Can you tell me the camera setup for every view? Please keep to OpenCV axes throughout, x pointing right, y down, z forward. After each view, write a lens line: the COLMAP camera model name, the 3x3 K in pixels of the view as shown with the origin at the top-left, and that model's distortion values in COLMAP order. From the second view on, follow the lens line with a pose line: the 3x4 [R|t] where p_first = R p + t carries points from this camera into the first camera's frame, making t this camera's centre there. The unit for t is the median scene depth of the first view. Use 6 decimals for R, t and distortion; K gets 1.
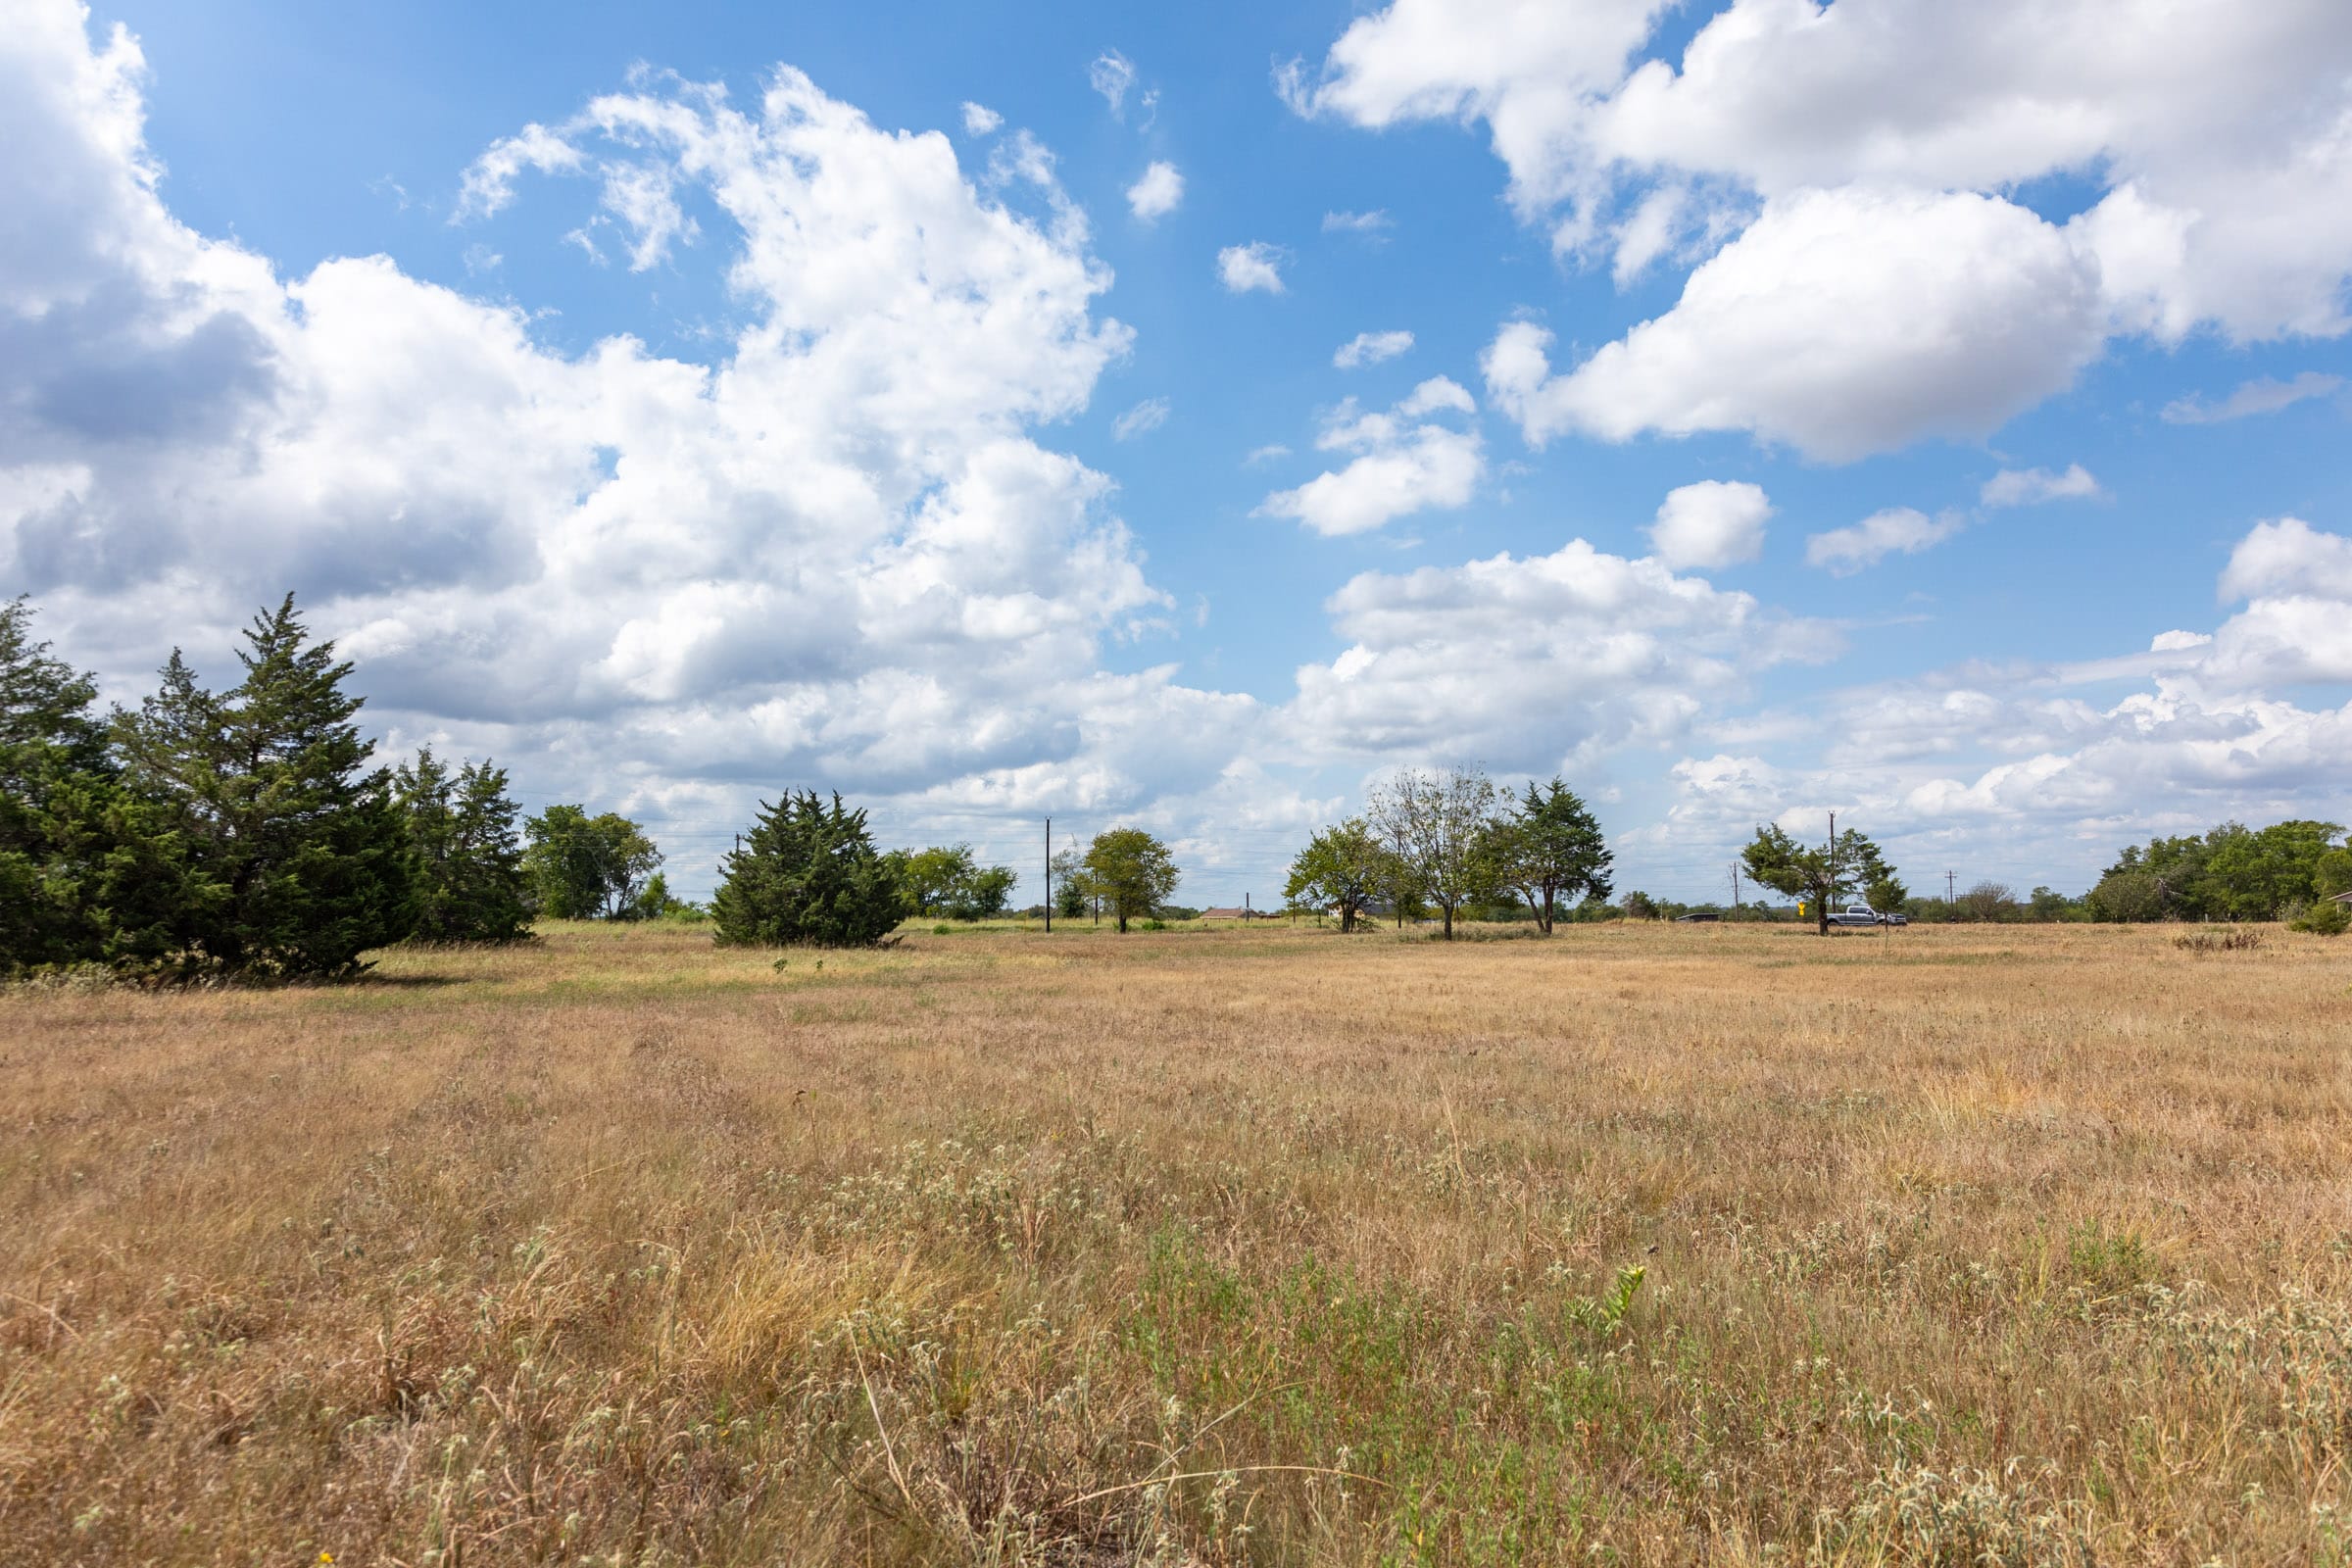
lens RADIAL K [[1661.3, 0, 1157.5], [0, 1661.3, 786.2], [0, 0, 1]] dist [0.029008, 0.001074]
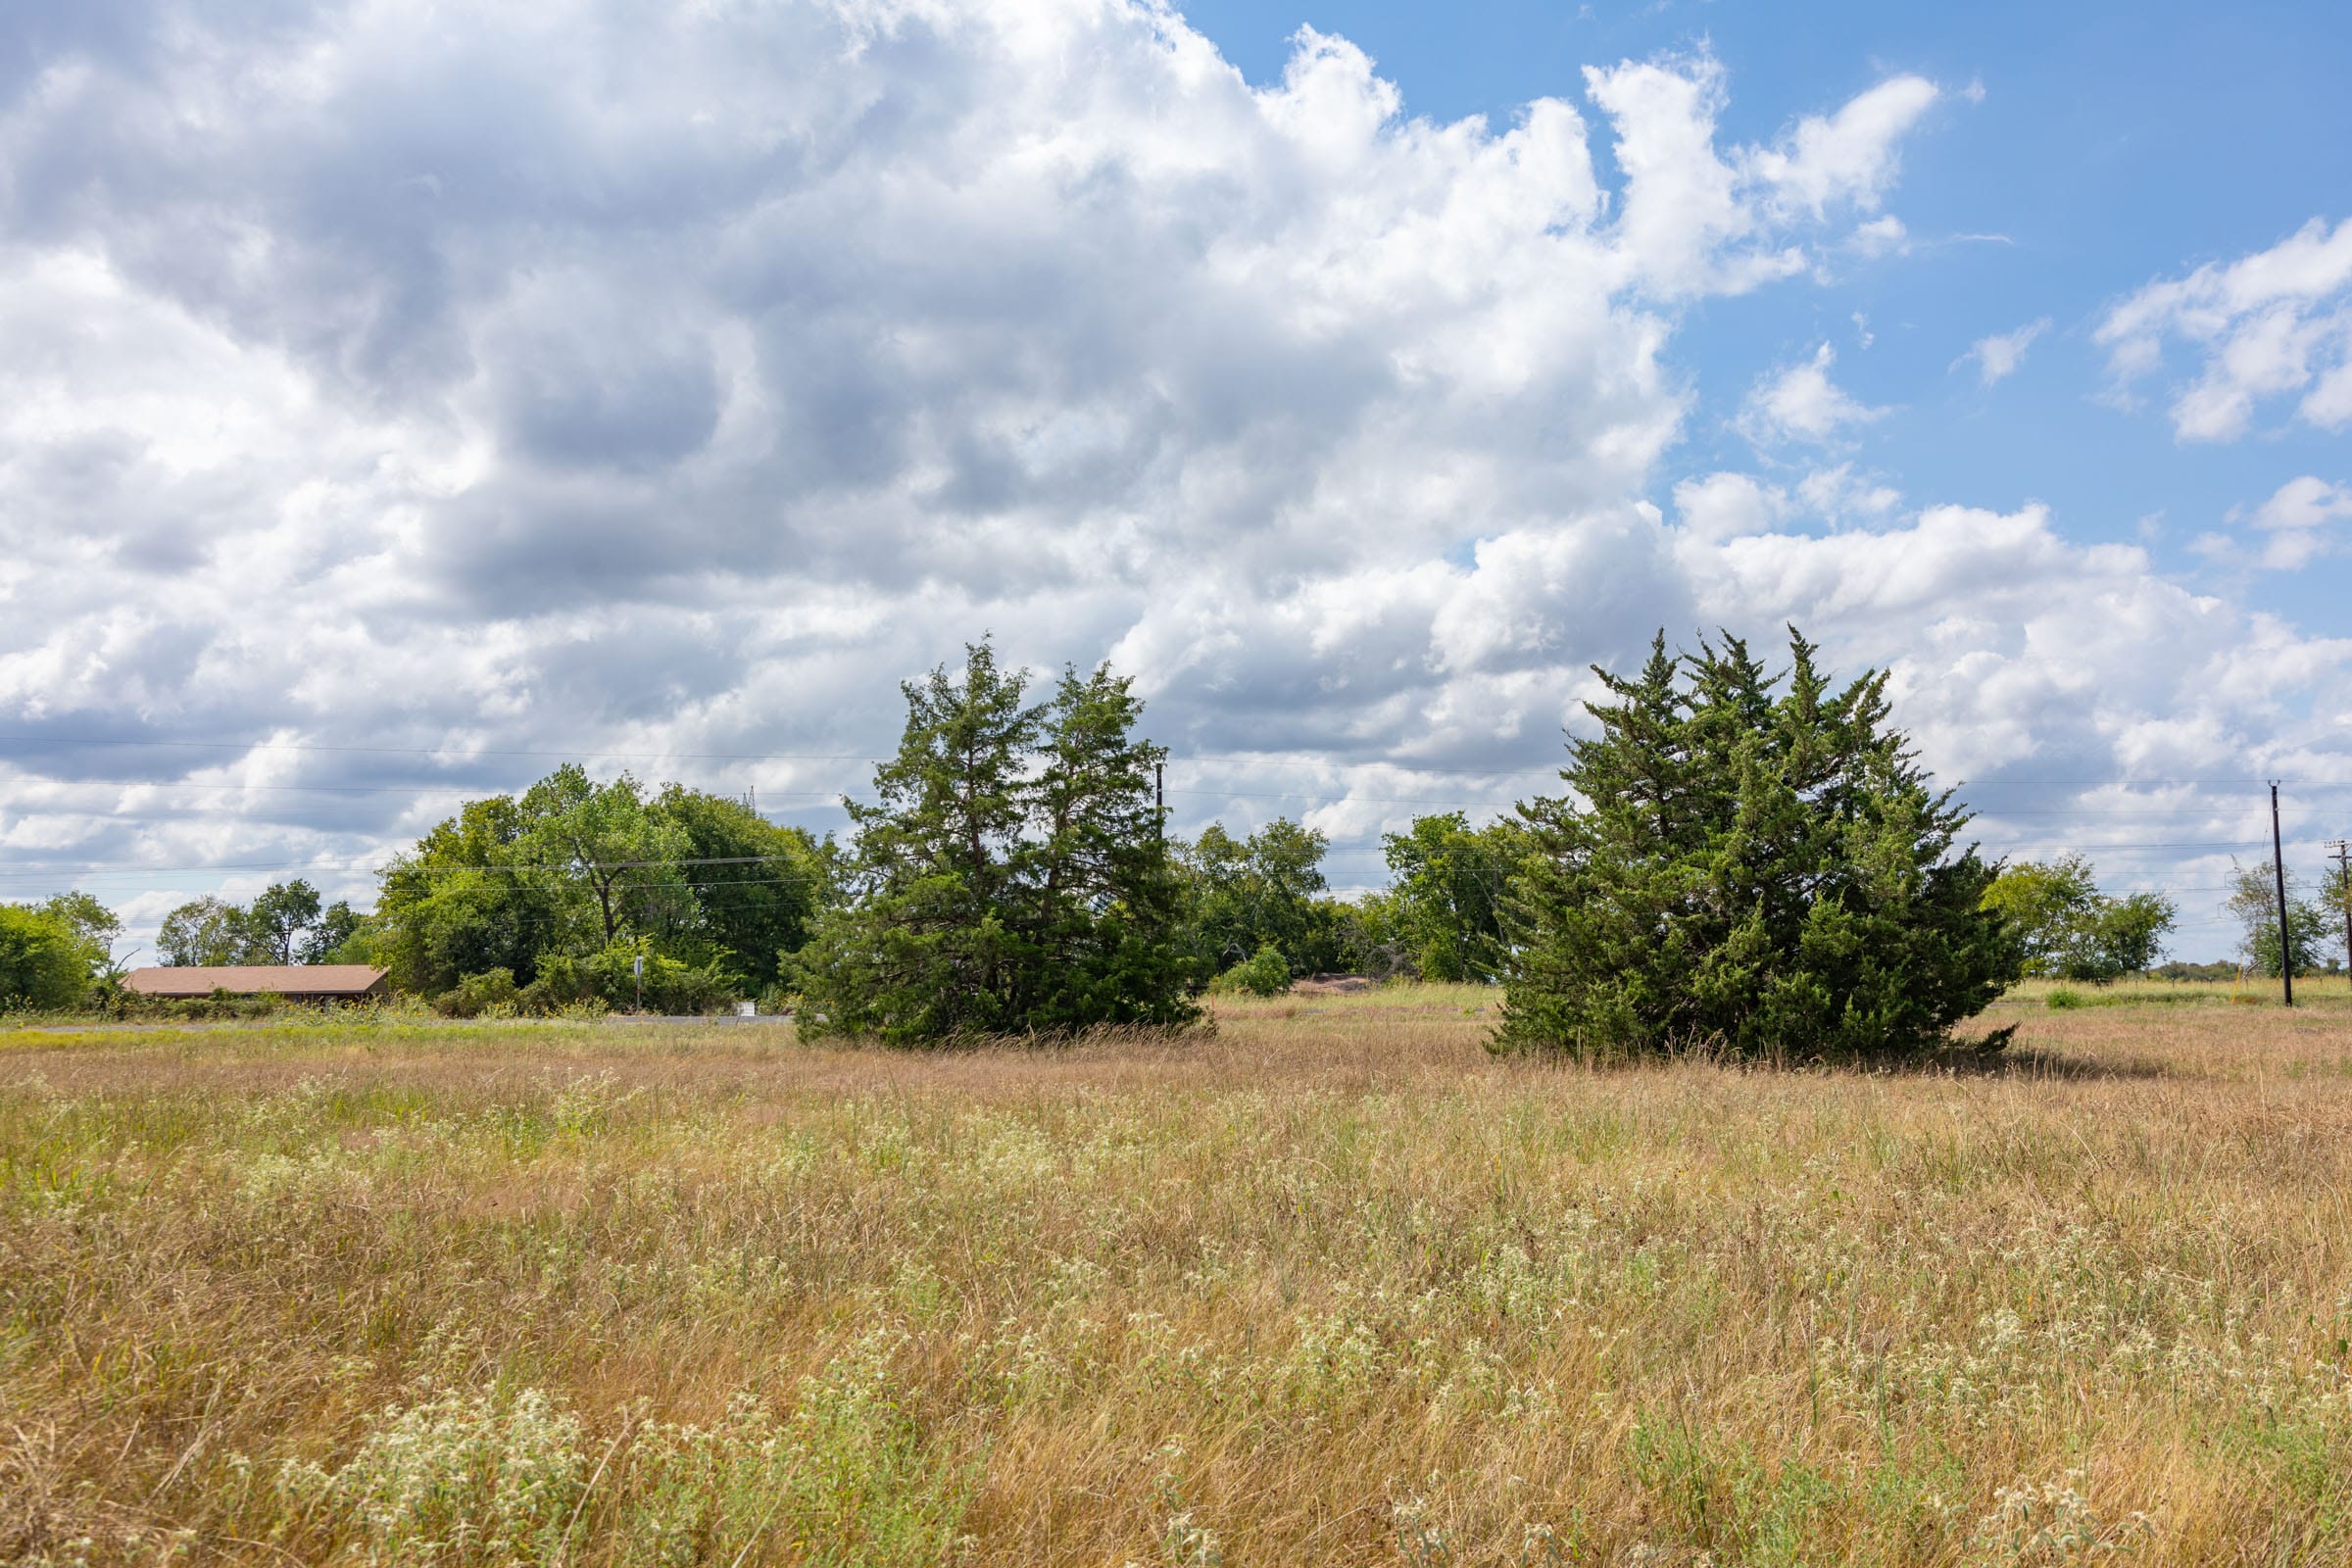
lens RADIAL K [[1958.3, 0, 1180.9], [0, 1958.3, 777.4], [0, 0, 1]] dist [0.006198, 0.003046]
pose [[0.862852, -0.056376, -0.502303, -0.087340], [0.043689, 0.998360, -0.037002, 0.041950], [0.503565, 0.009982, 0.863899, 0.511228]]
